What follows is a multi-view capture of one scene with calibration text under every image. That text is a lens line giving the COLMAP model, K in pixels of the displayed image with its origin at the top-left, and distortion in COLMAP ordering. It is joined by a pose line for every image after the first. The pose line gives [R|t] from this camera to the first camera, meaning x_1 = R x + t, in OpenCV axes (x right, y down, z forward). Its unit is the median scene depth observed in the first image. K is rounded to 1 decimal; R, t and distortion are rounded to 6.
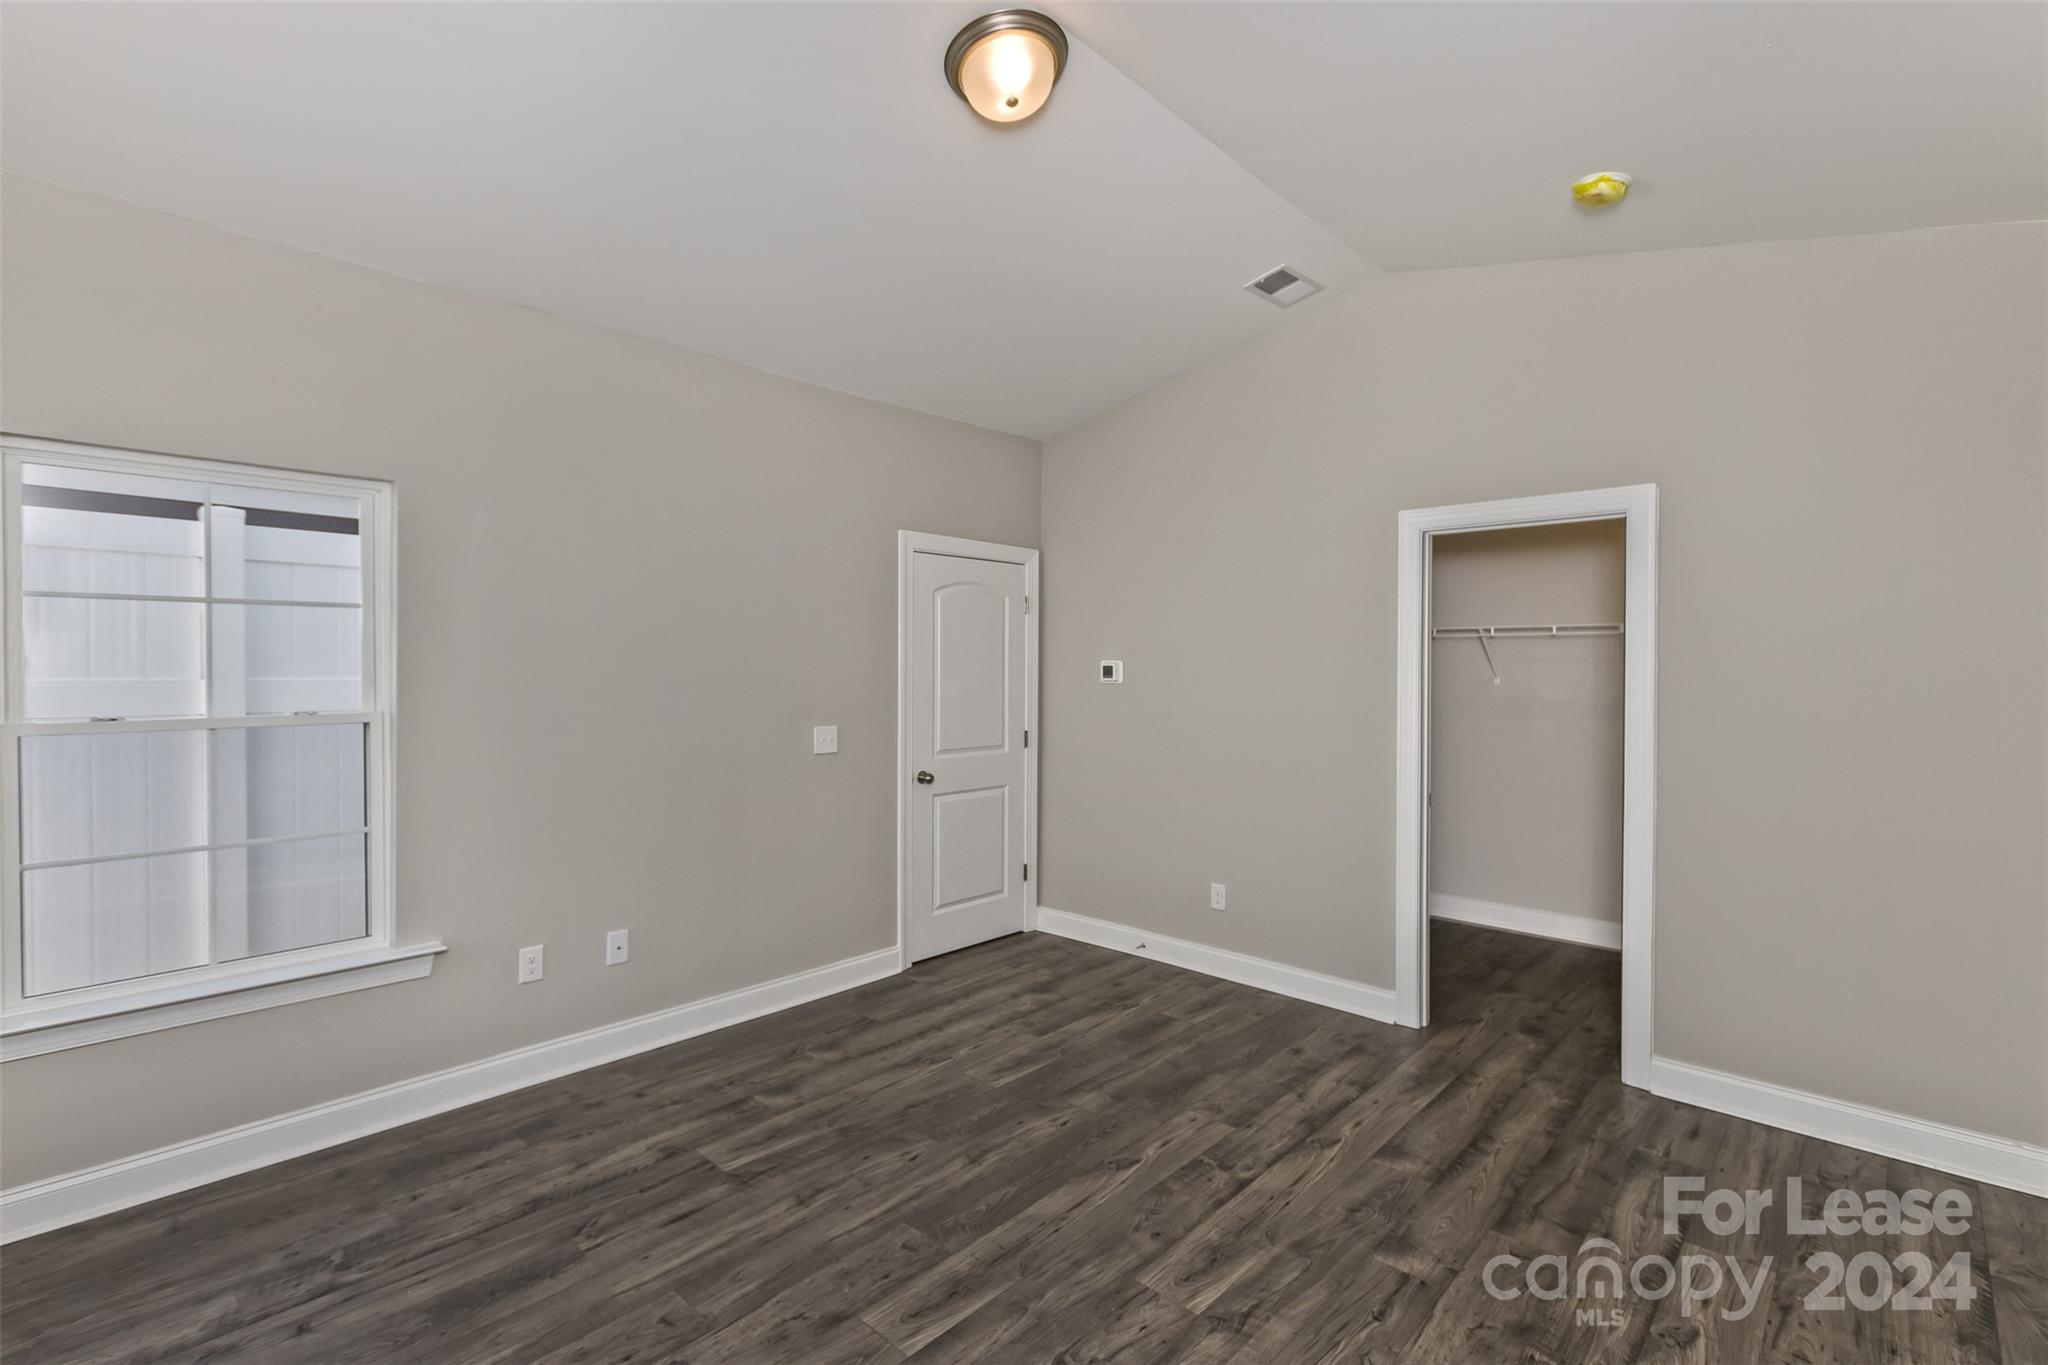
lens RADIAL K [[927.4, 0, 1018.0], [0, 927.4, 671.5], [0, 0, 1]] dist [-0.000187, -0.001635]
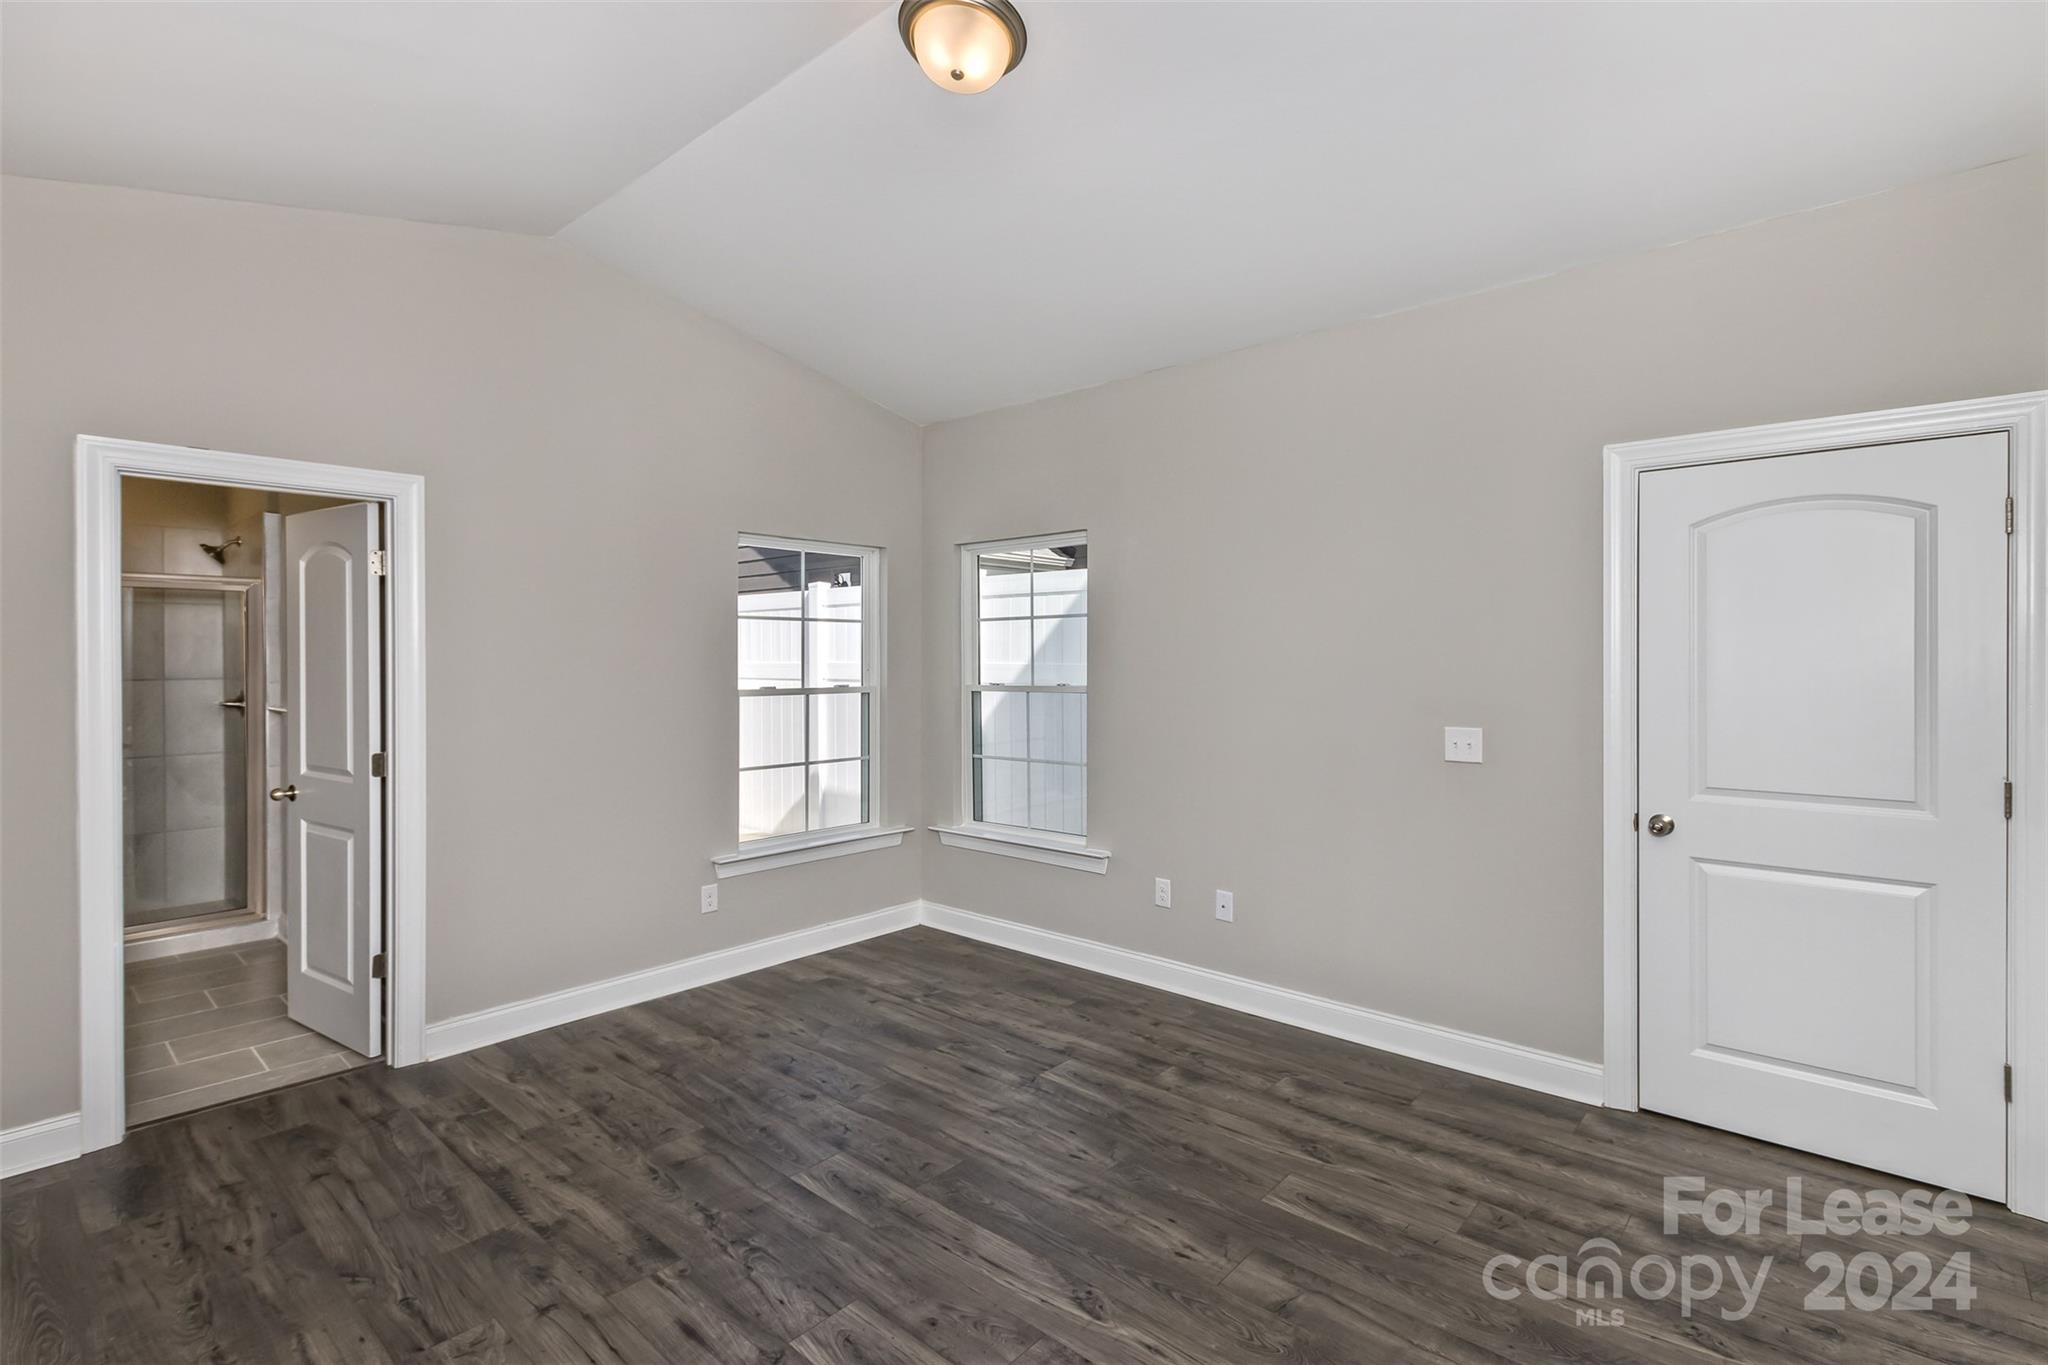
lens RADIAL K [[927.4, 0, 1018.0], [0, 927.4, 671.5], [0, 0, 1]] dist [-0.000187, -0.001635]
pose [[0.041805, 0.008594, -0.999089, 0.796742], [-0.001121, 0.999963, 0.008554, 0.007633], [0.999125, 0.000762, 0.041813, 0.840758]]
